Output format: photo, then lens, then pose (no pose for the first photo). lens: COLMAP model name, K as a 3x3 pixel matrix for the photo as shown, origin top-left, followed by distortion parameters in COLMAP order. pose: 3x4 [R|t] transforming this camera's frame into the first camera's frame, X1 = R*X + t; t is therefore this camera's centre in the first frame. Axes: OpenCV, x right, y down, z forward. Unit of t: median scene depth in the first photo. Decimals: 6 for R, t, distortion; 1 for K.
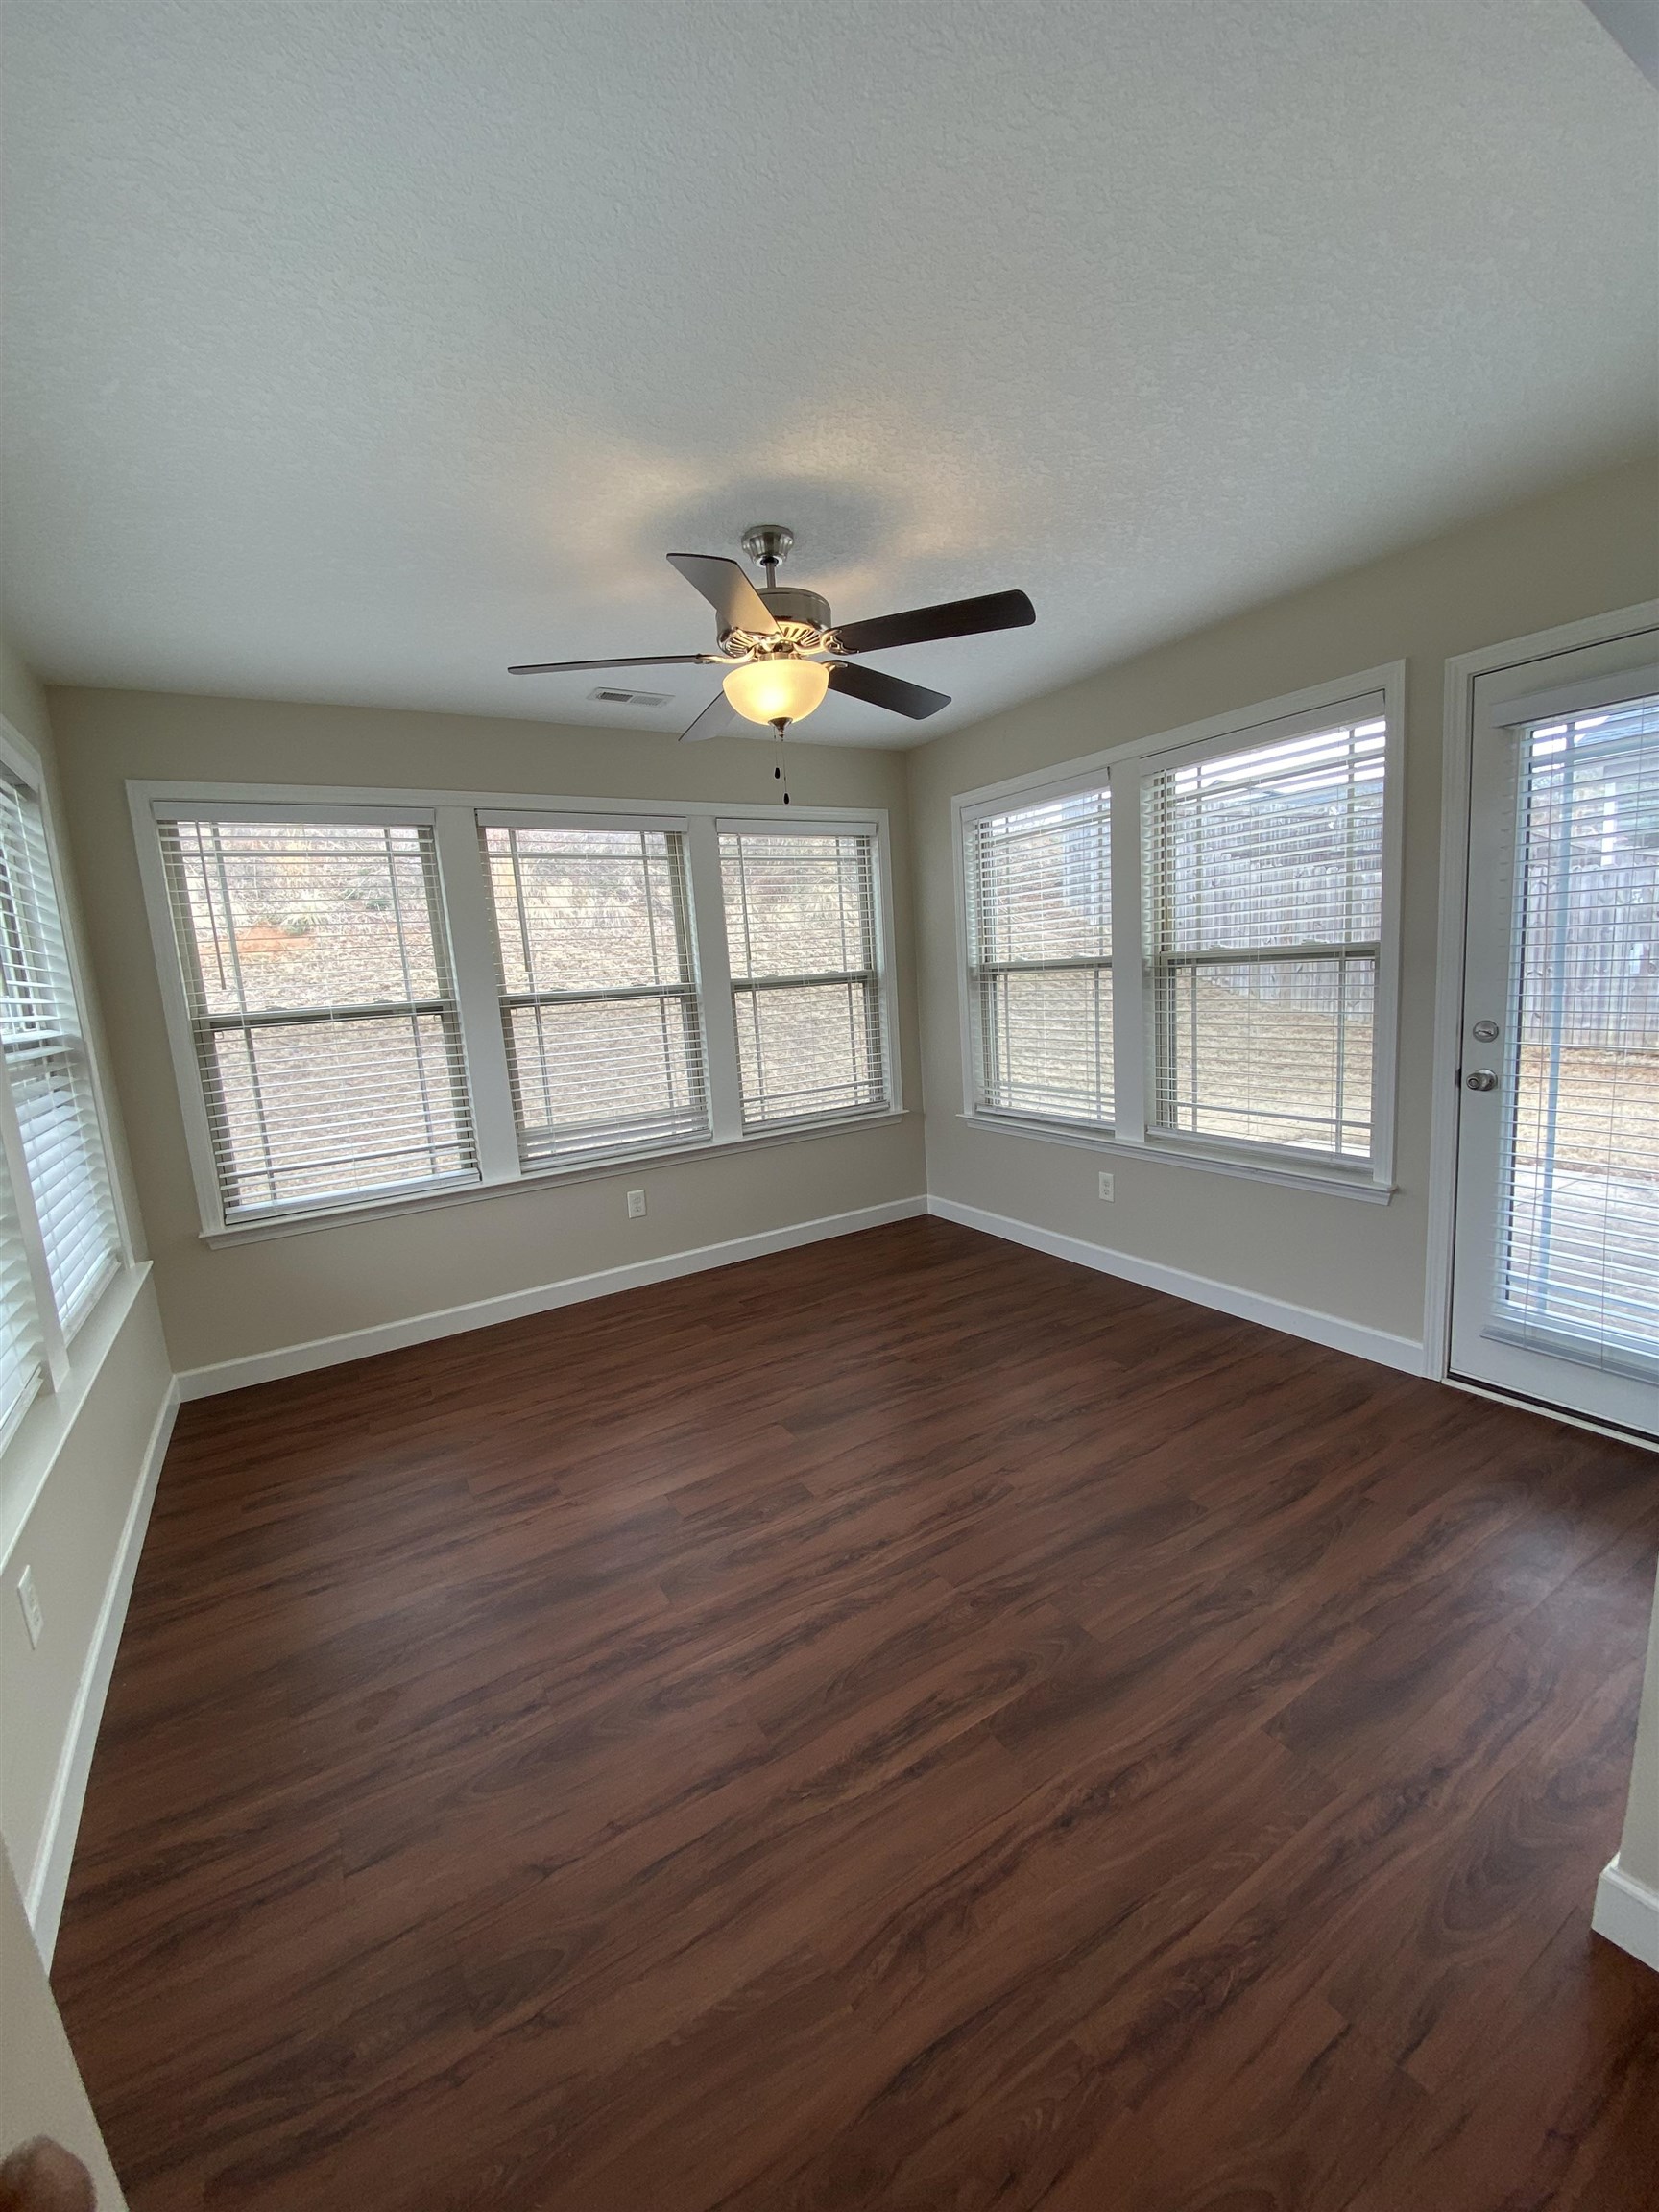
lens RADIAL K [[864.3, 0, 829.5], [0, 864.3, 1106.0], [0, 0, 1]] dist [0.096465, -0.000167]
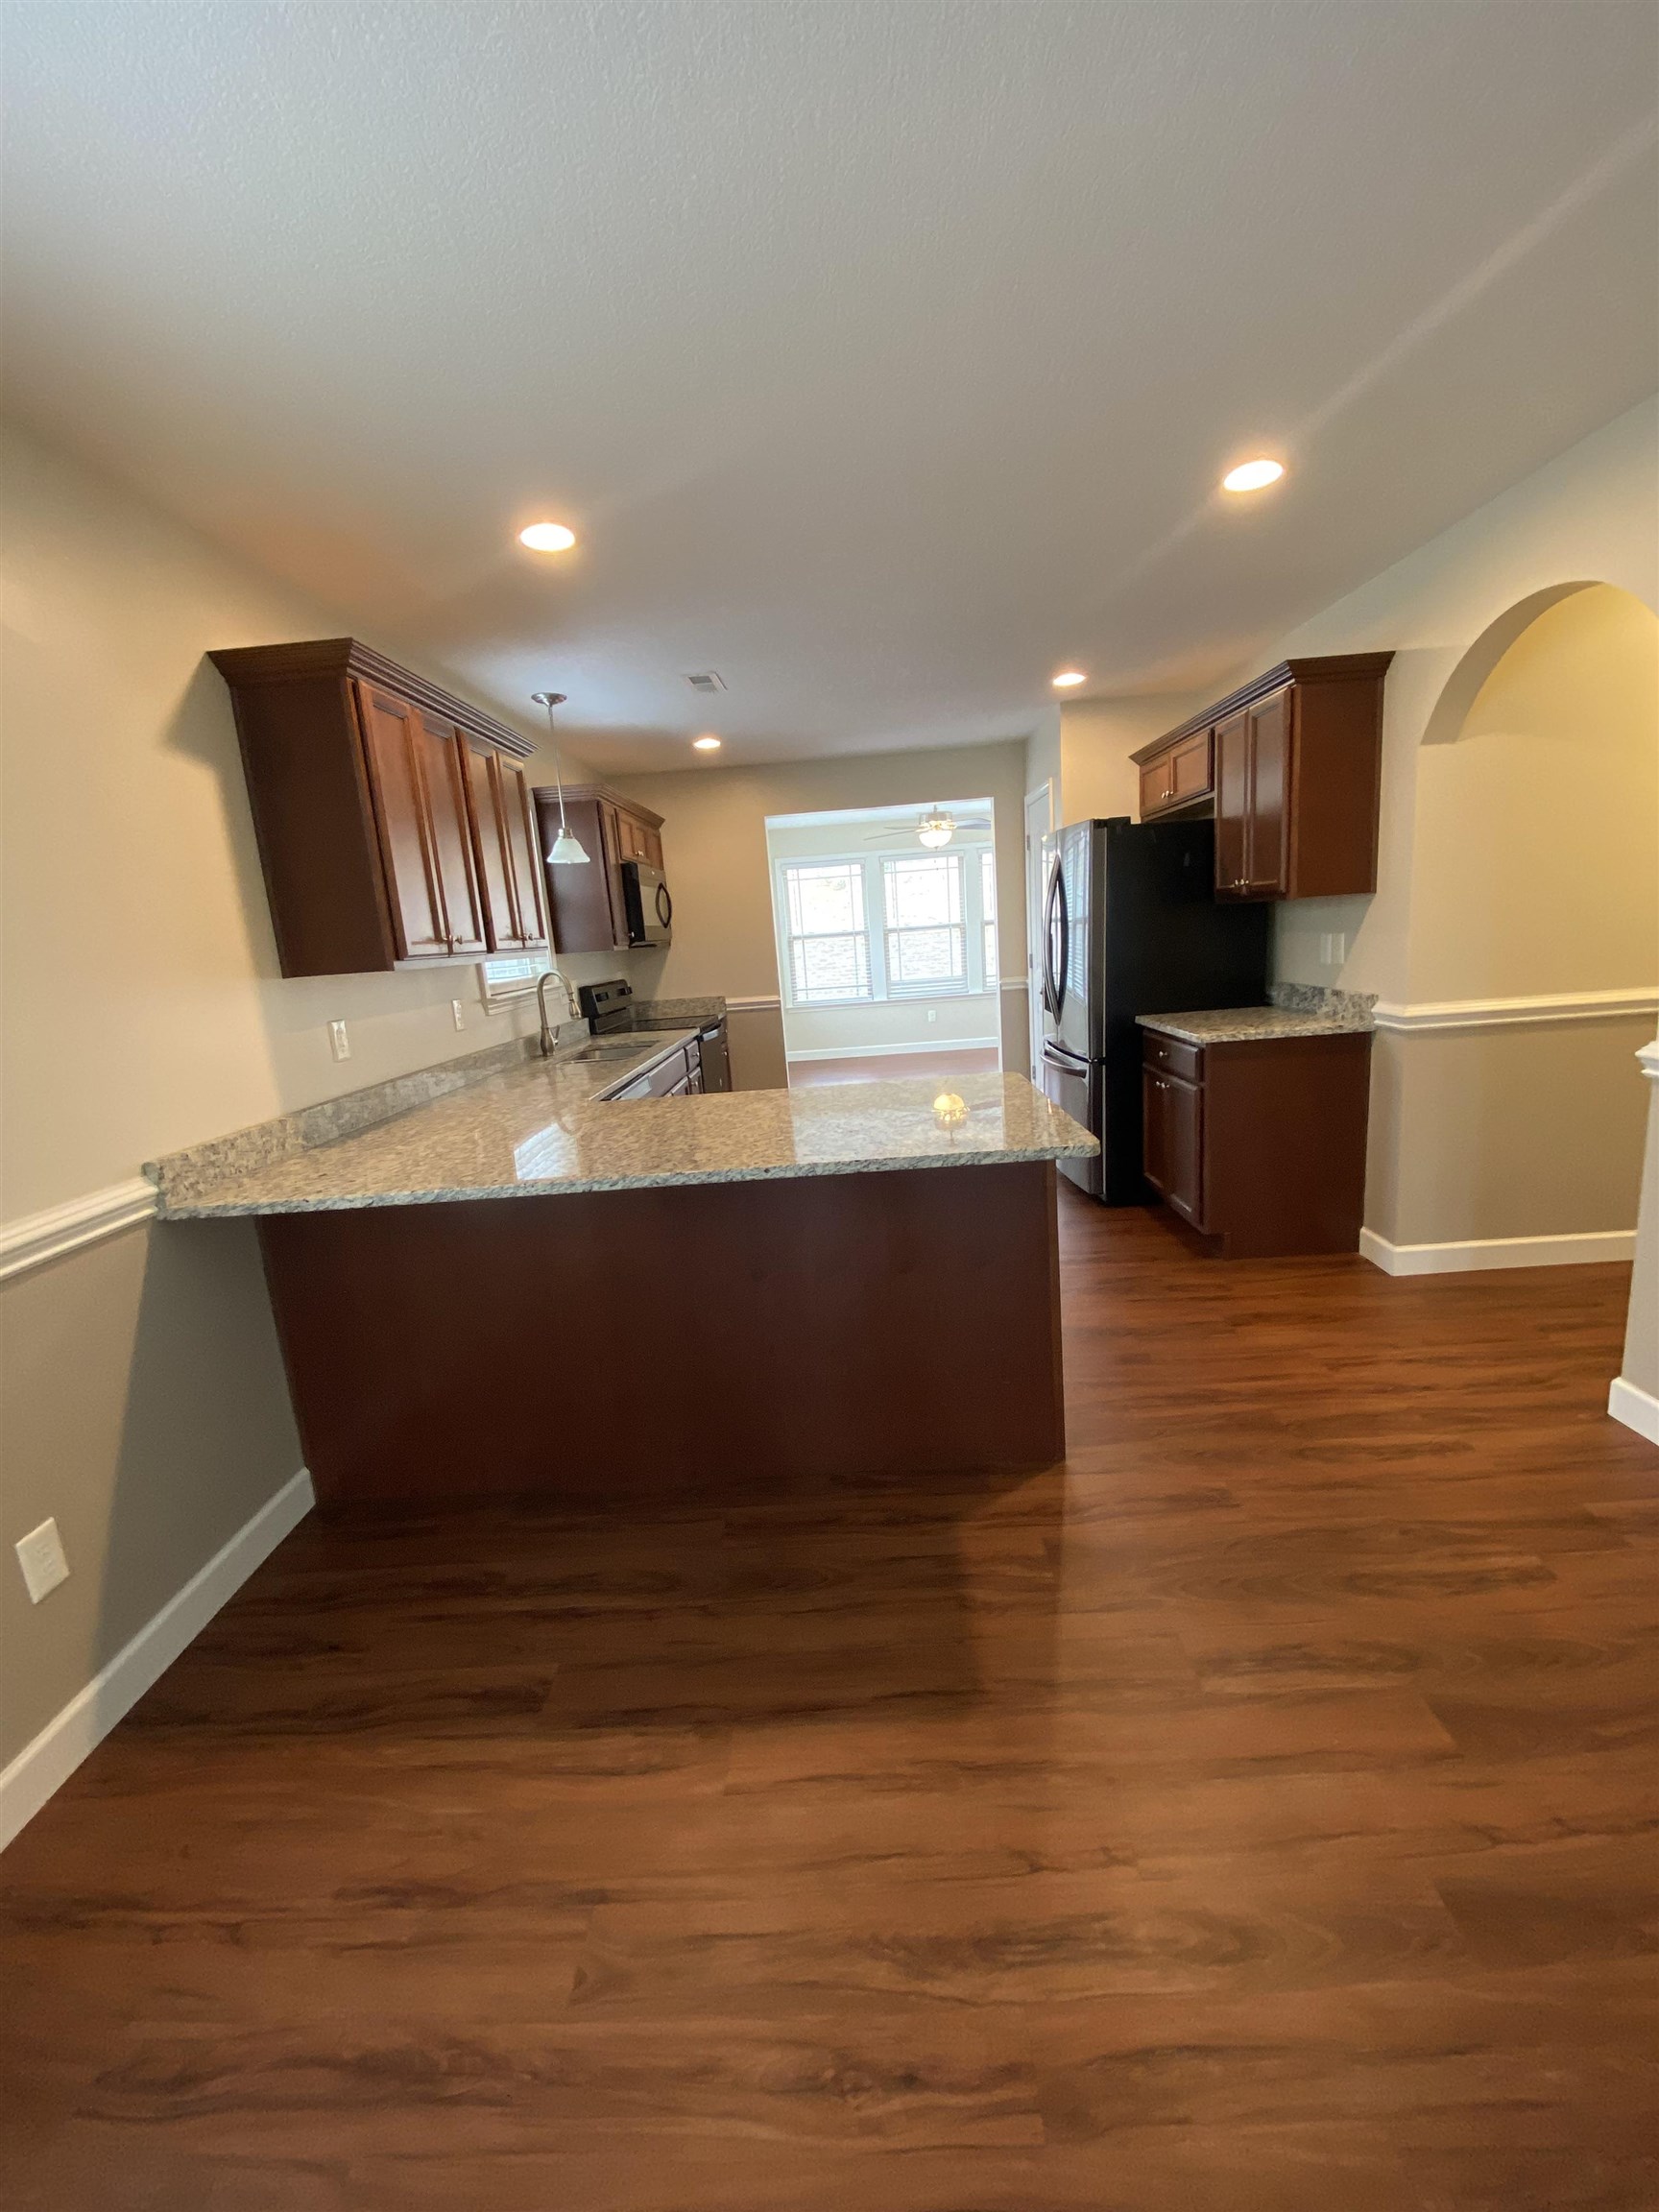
lens RADIAL K [[884.8, 0, 821.0], [0, 884.8, 1108.4], [0, 0, 1]] dist [-0.002247, -0.000691]
pose [[0.827984, 0.112938, -0.549261, 0.859866], [-0.061535, 0.991892, 0.111191, 0.109513], [0.557366, -0.058266, 0.828220, -1.159786]]
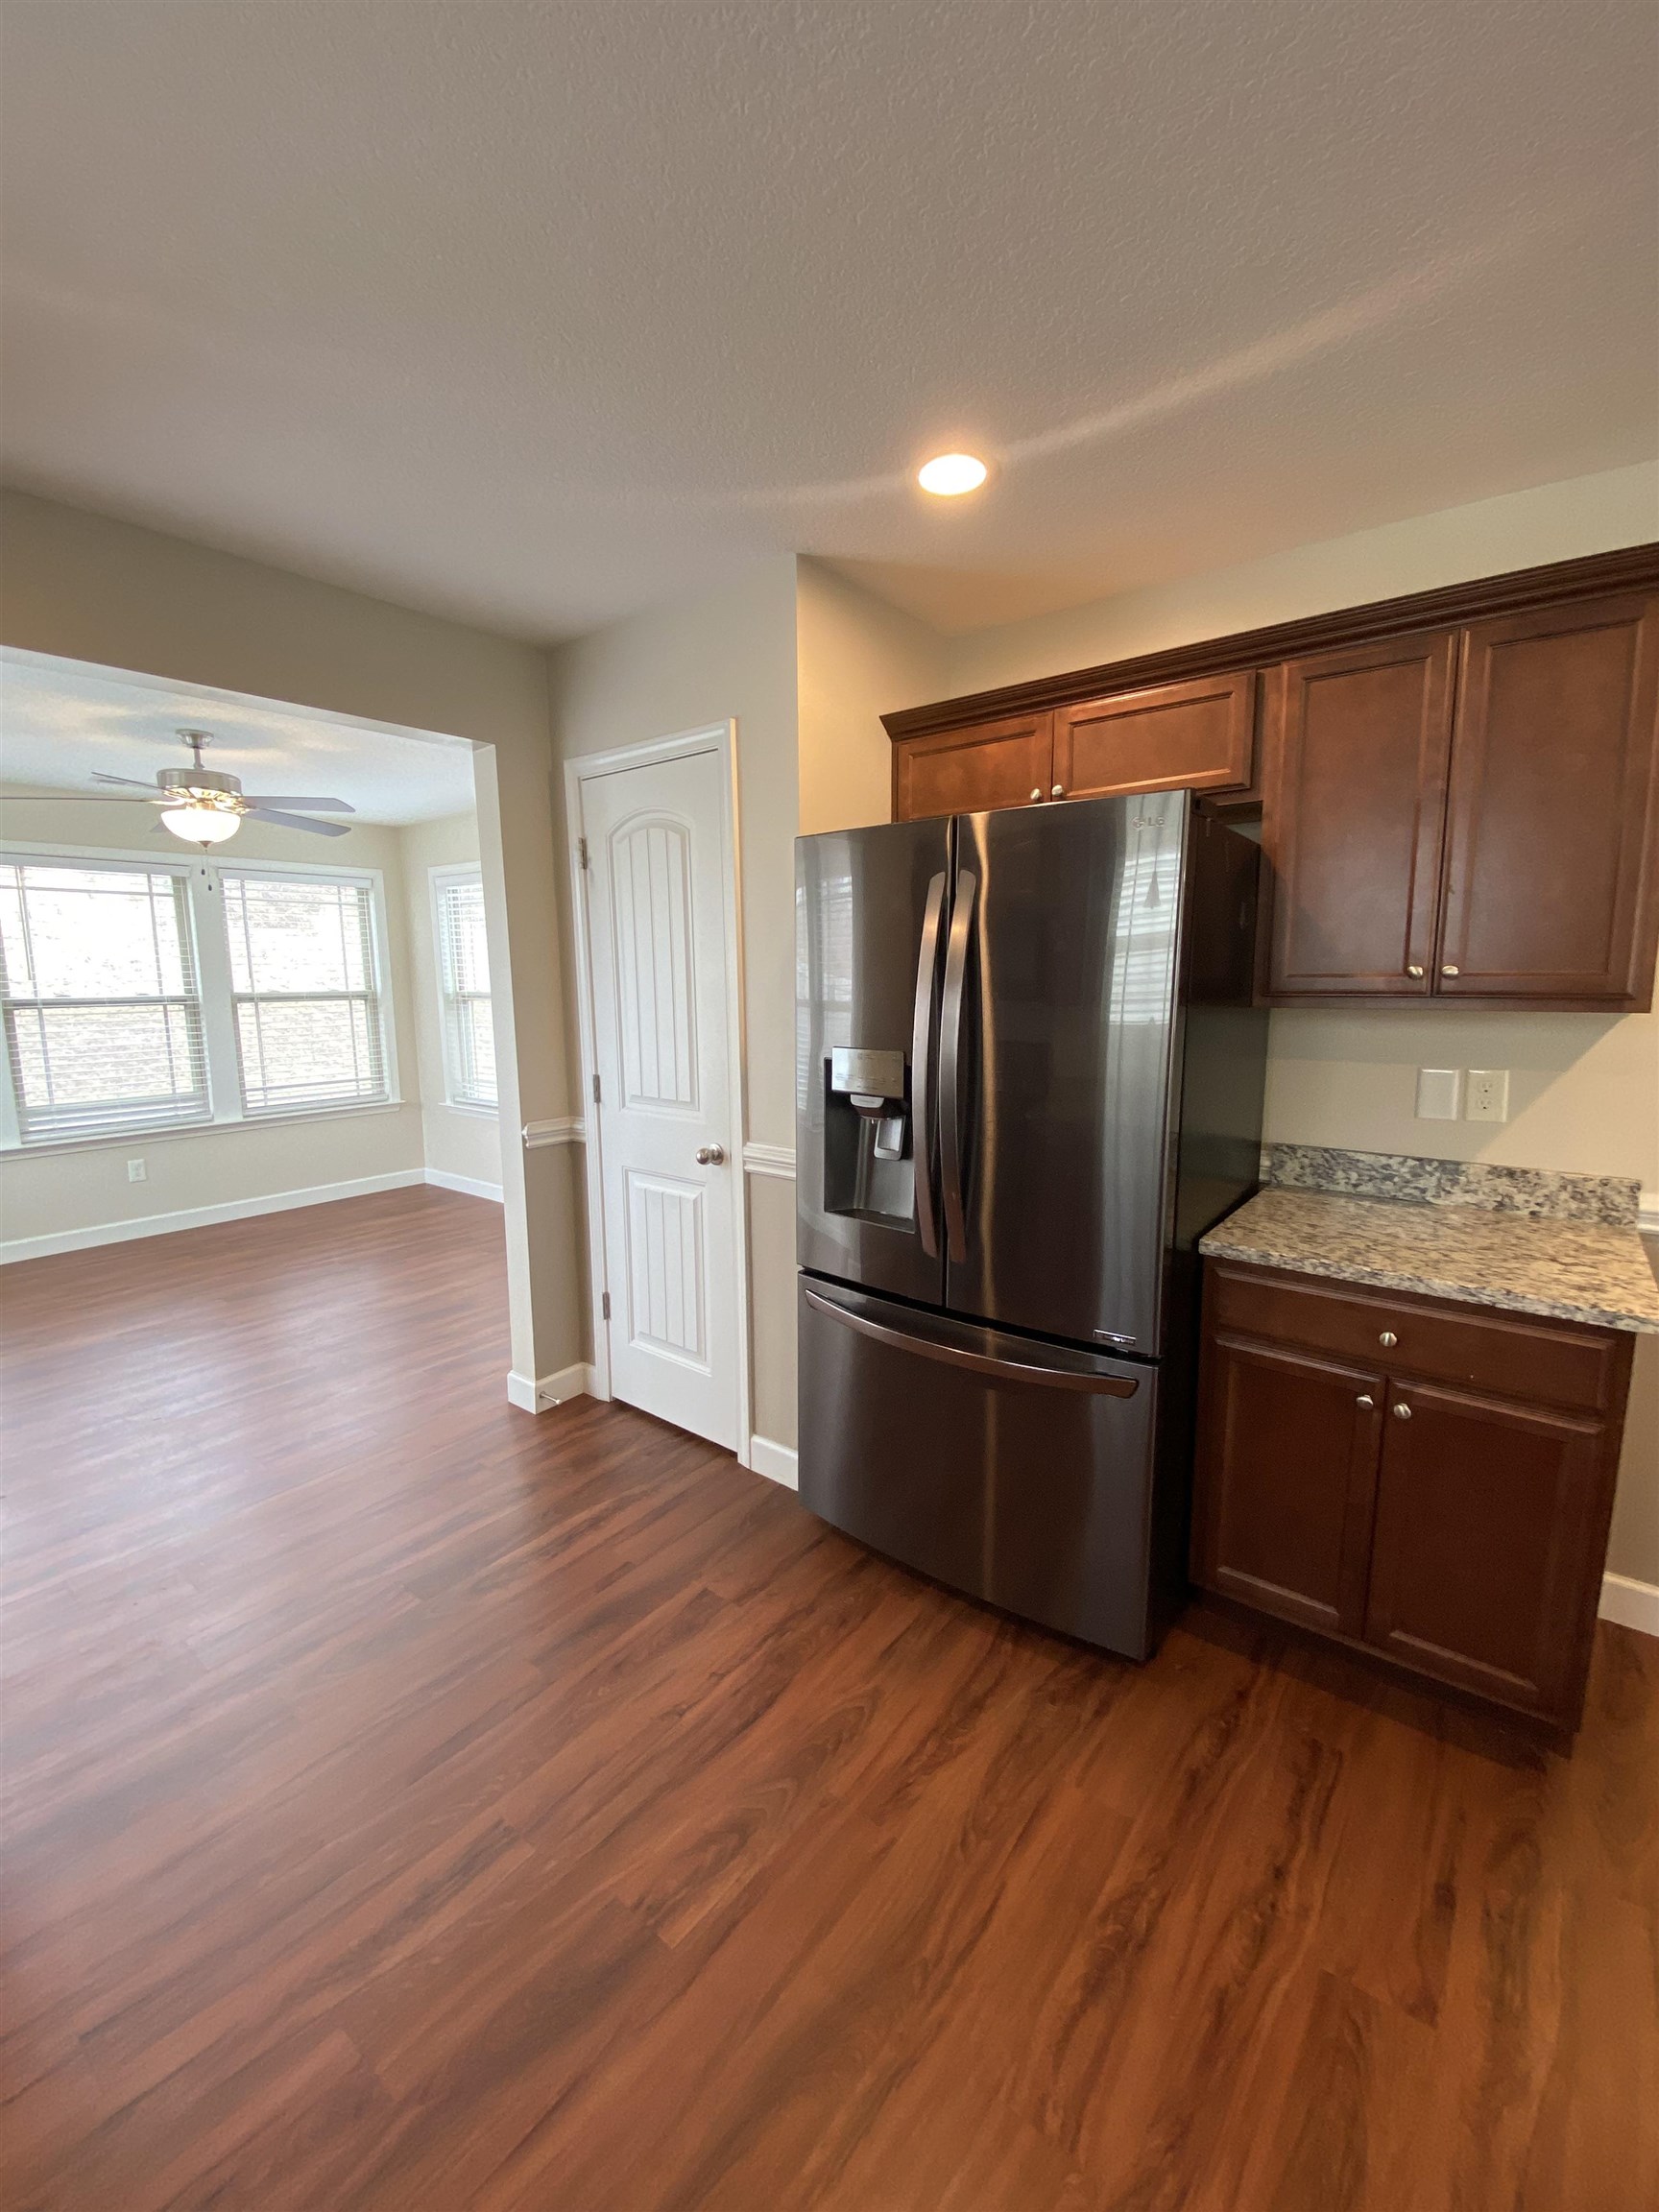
lens RADIAL K [[884.8, 0, 821.0], [0, 884.8, 1108.4], [0, 0, 1]] dist [-0.002247, -0.000691]
pose [[0.941573, 0.010253, 0.336654, 0.265790], [-0.005535, 0.999873, -0.014972, 0.037234], [-0.336764, 0.012234, 0.941510, -0.507002]]
